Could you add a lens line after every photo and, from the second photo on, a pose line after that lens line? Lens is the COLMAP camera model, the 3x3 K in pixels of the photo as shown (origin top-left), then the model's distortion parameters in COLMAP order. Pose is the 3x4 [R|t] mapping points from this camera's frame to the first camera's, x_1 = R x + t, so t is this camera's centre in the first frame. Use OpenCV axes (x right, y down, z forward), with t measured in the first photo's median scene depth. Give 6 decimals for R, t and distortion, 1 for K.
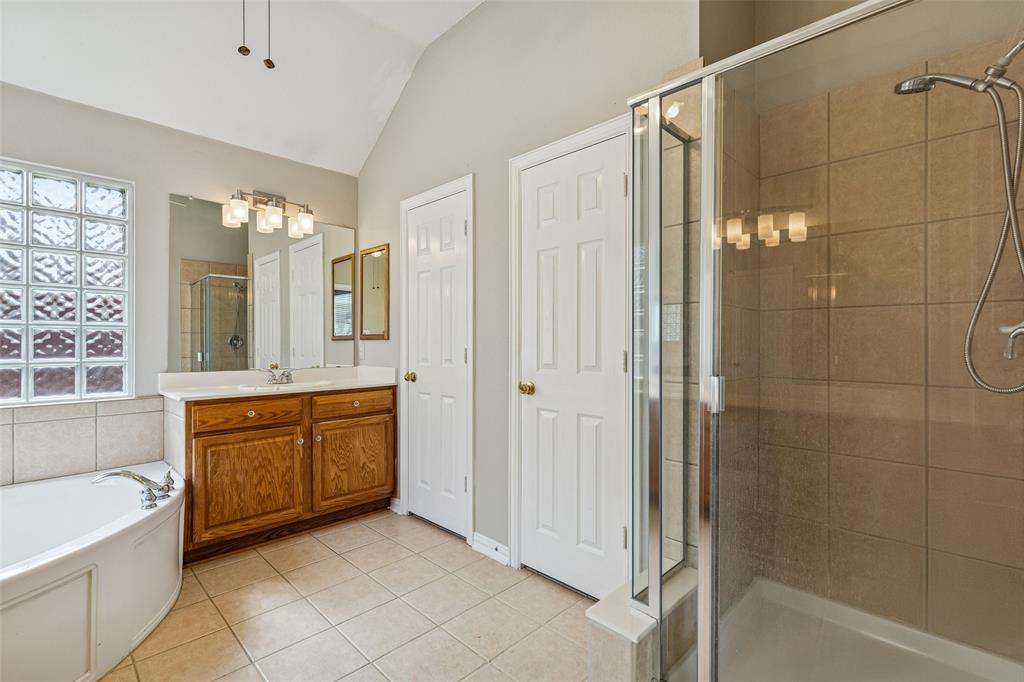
lens RADIAL K [[465.9, 0, 506.7], [0, 465.9, 341.0], [0, 0, 1]] dist [0.006179, -0.000223]
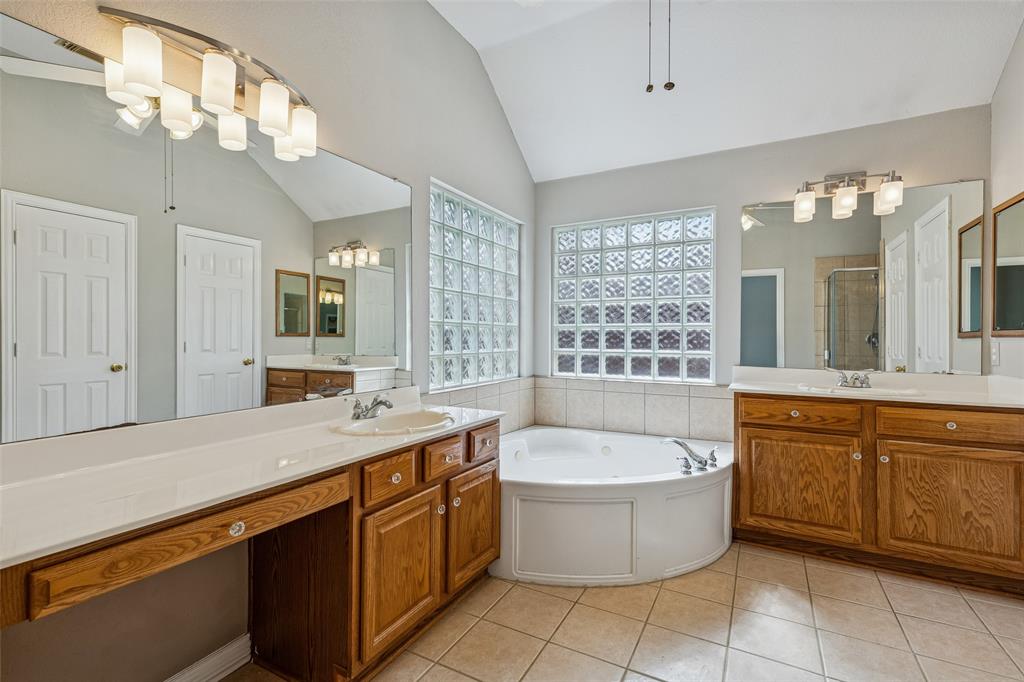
lens RADIAL K [[465.9, 0, 503.4], [0, 465.9, 337.1], [0, 0, 1]] dist [0.006179, -0.000223]
pose [[0.272676, 0.000724, -0.962106, 0.203292], [-0.004900, 0.999988, -0.000636, 0.001592], [0.962093, 0.004888, 0.272676, 0.147505]]
